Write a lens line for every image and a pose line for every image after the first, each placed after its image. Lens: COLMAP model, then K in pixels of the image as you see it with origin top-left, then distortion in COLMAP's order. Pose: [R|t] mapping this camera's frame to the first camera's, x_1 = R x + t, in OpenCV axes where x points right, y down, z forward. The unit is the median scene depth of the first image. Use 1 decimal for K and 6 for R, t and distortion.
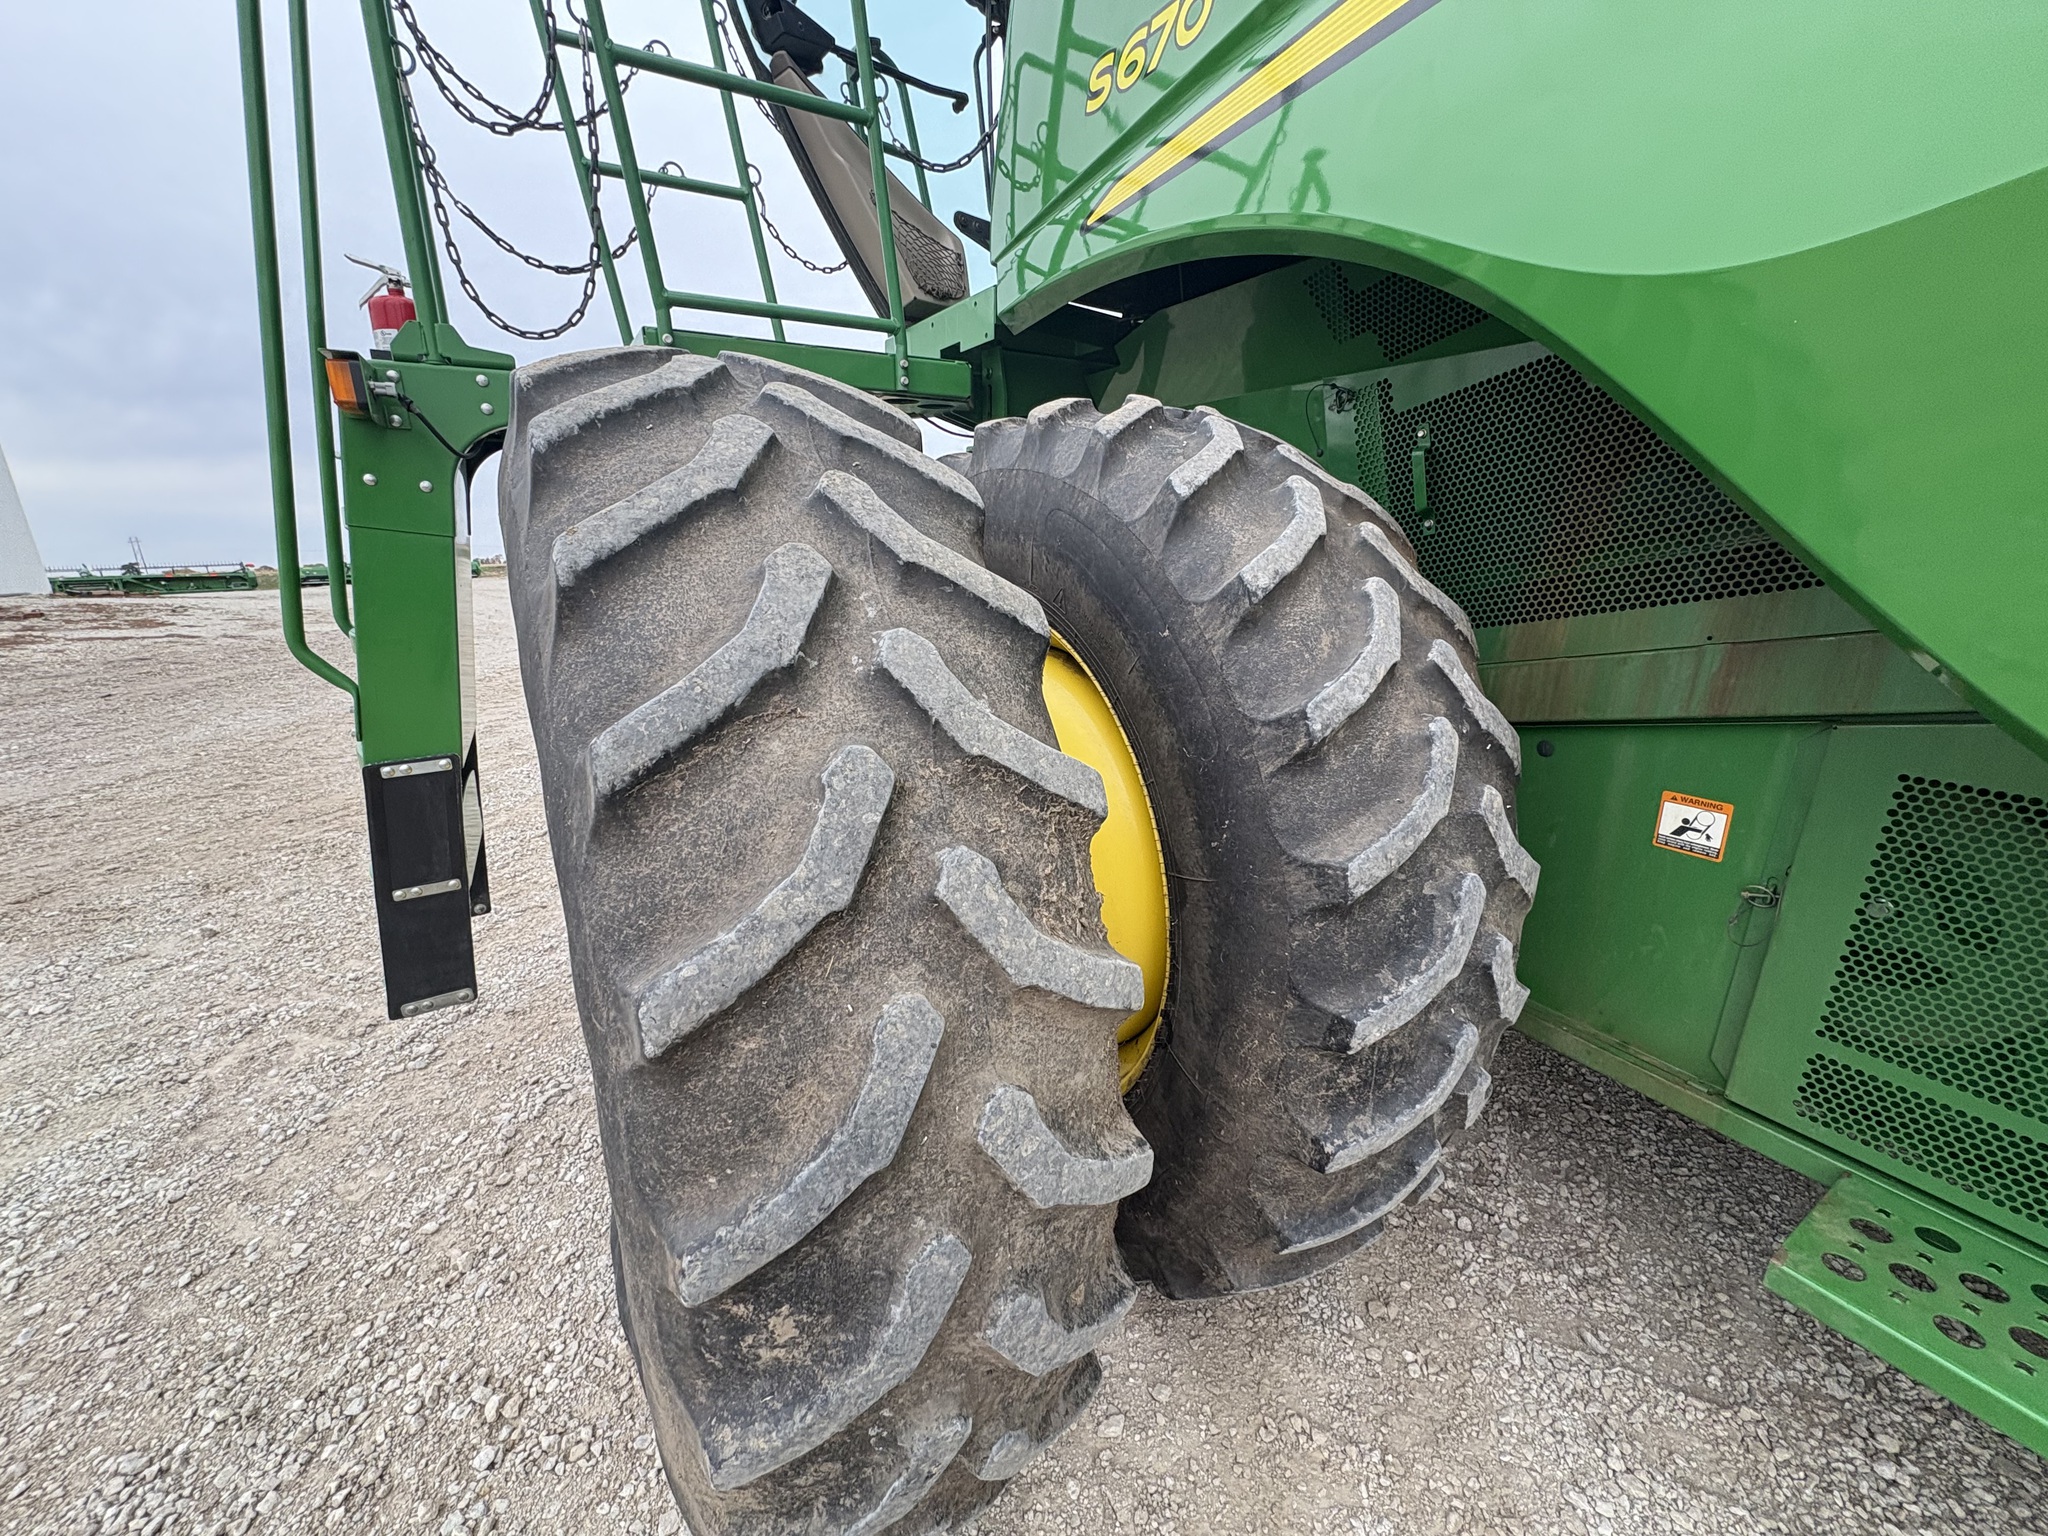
lens RADIAL K [[1539.4, 0, 1026.8], [0, 1539.4, 773.7], [0, 0, 1]] dist [0.010050, -0.005671]
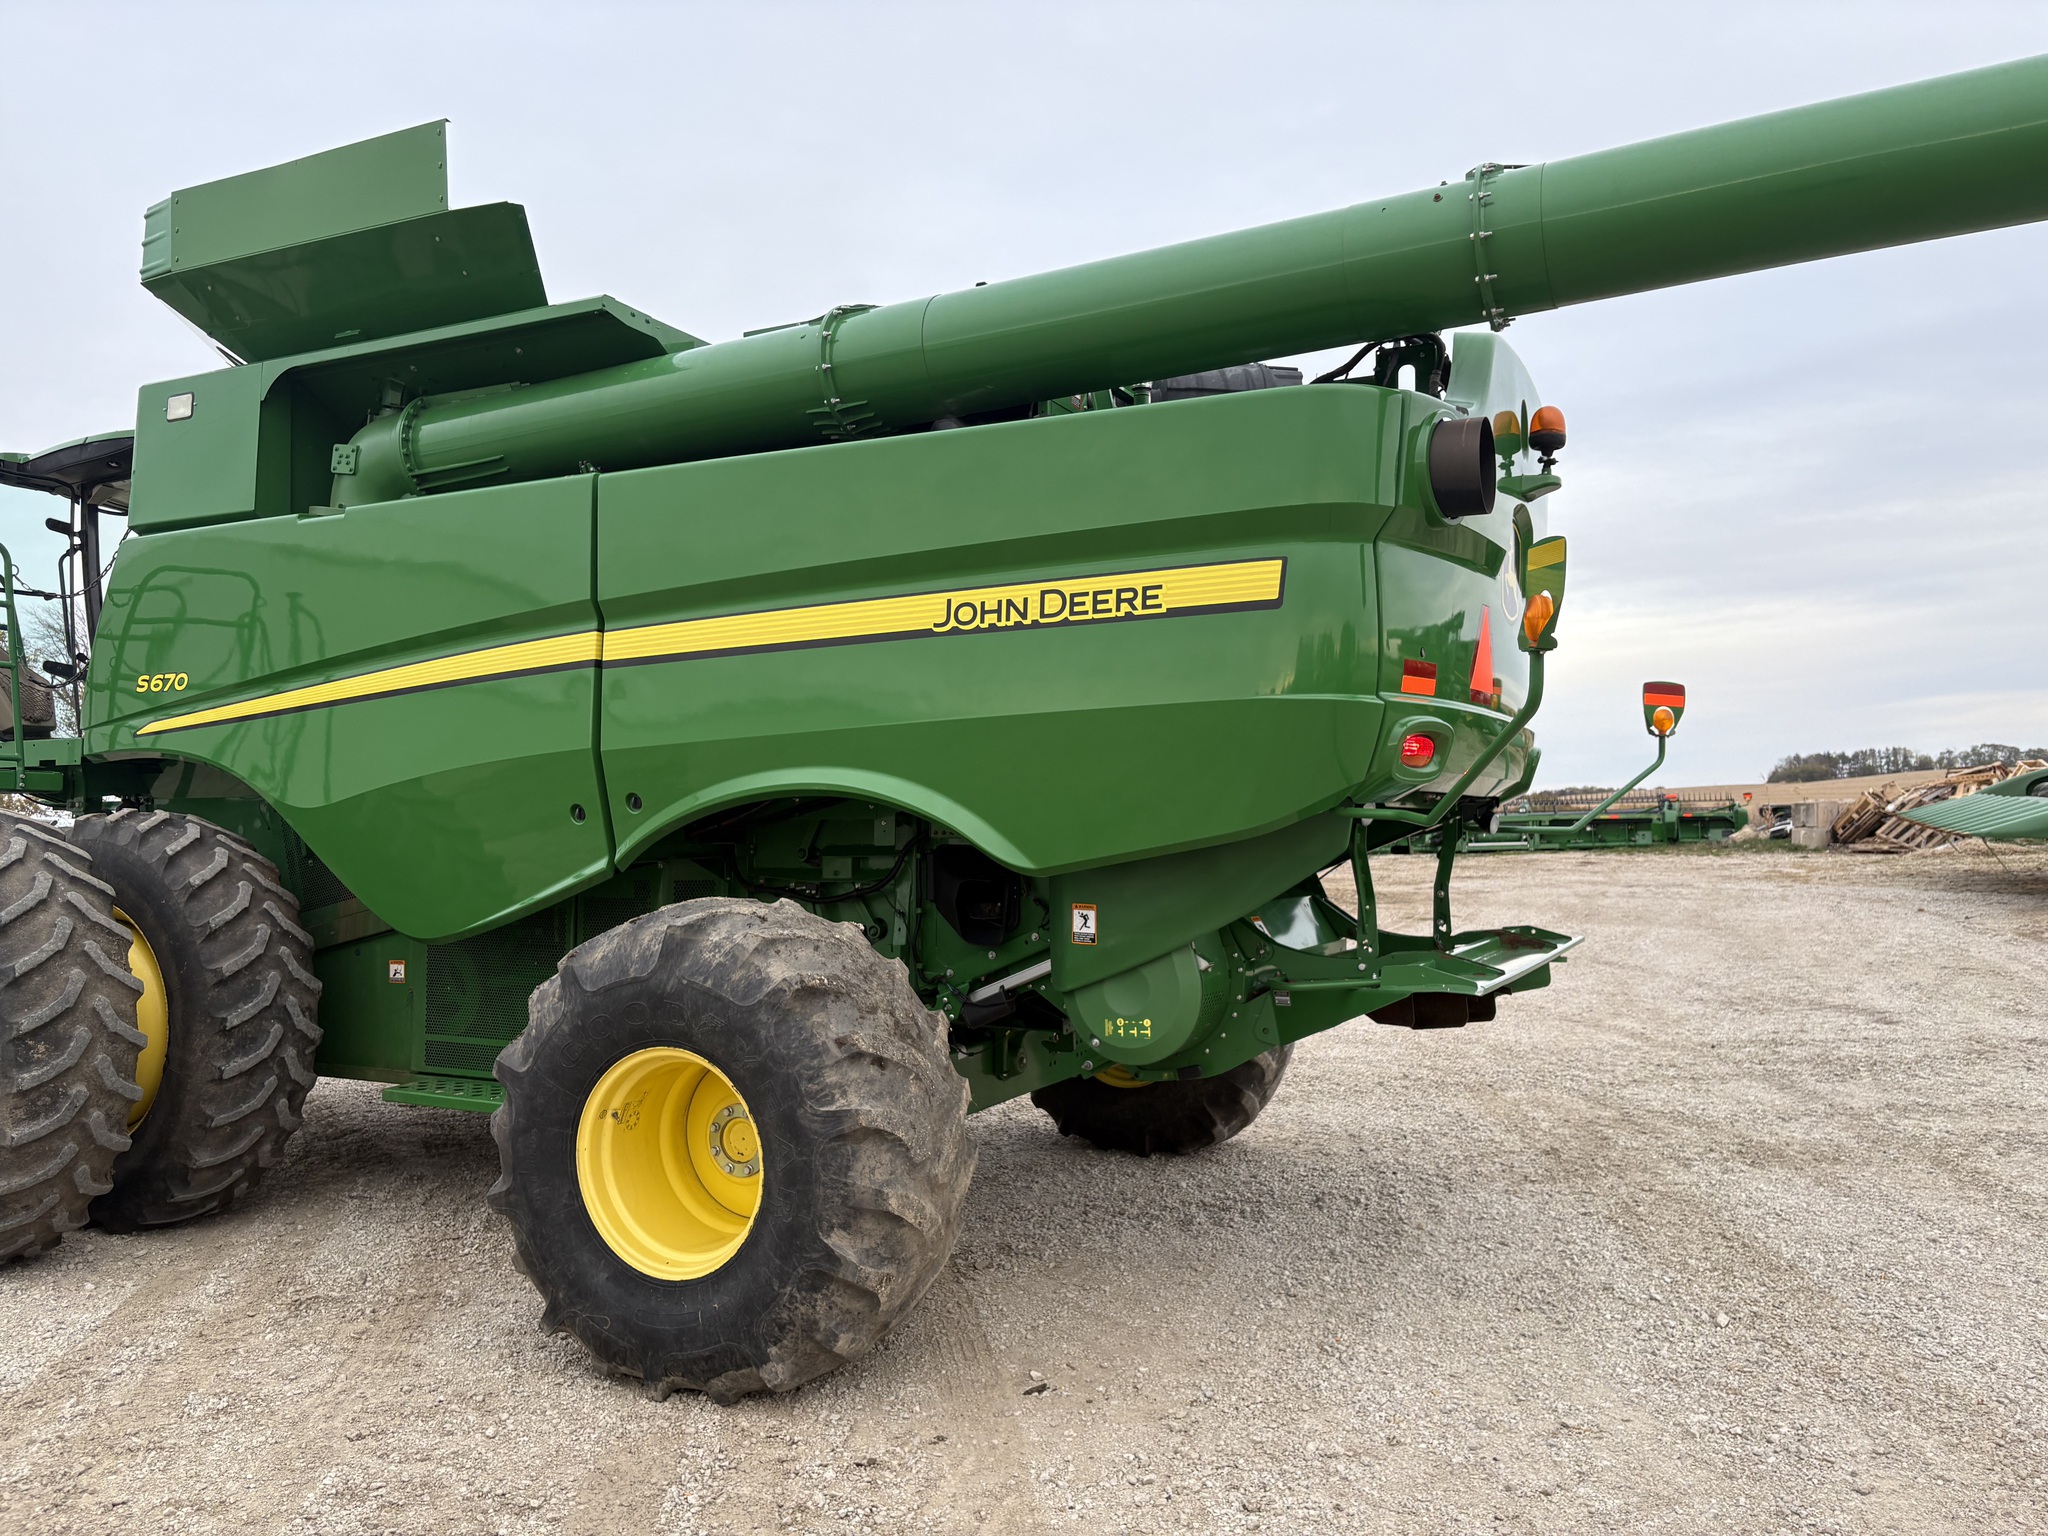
lens RADIAL K [[1539.4, 0, 1114.7], [0, 1539.4, 789.5], [0, 0, 1]] dist [0.010050, -0.005671]
pose [[0.830826, 0.015705, 0.556310, -0.045959], [0.095664, 0.980693, -0.170556, 0.403119], [-0.548248, 0.194922, 0.813283, -2.607848]]
